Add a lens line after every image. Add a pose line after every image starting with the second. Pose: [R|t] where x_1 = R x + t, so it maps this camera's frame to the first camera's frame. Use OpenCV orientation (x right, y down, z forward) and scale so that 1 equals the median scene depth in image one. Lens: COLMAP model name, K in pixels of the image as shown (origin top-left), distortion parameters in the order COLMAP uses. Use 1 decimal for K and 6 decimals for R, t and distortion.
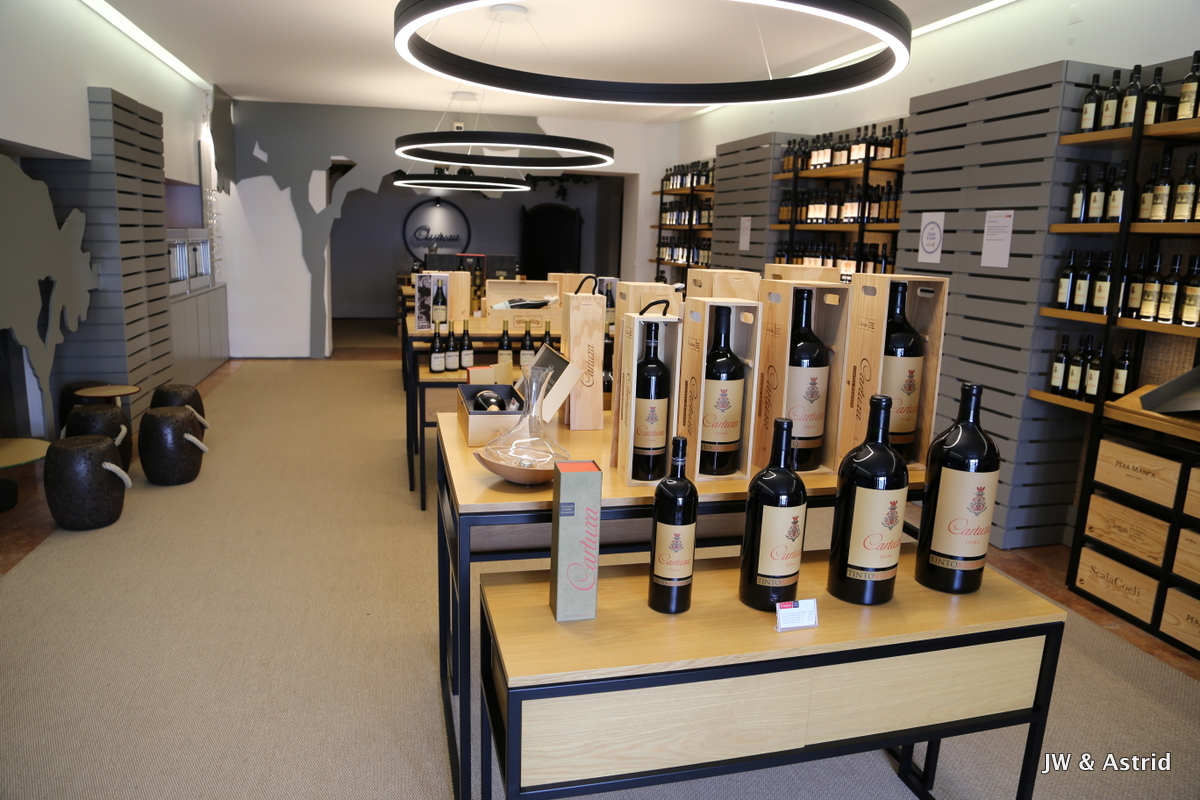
lens RADIAL K [[887.8, 0, 606.1], [0, 887.8, 403.3], [0, 0, 1]] dist [-0.105290, 0.068838]
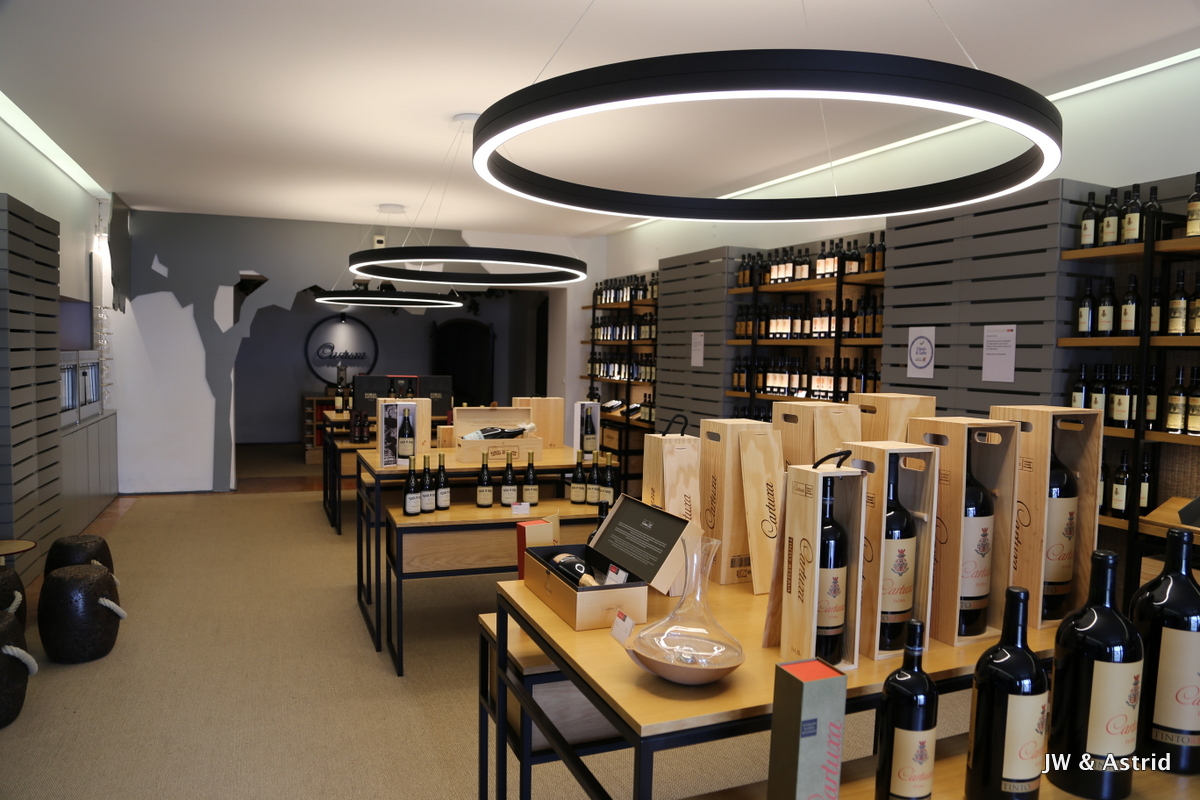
lens RADIAL K [[887.8, 0, 595.9], [0, 887.8, 396.1], [0, 0, 1]] dist [-0.105290, 0.068838]
pose [[0.987952, -0.023391, 0.152985, -0.134064], [0.042771, 0.991280, -0.124642, -0.032888], [-0.148736, 0.129684, 0.980337, 0.092877]]
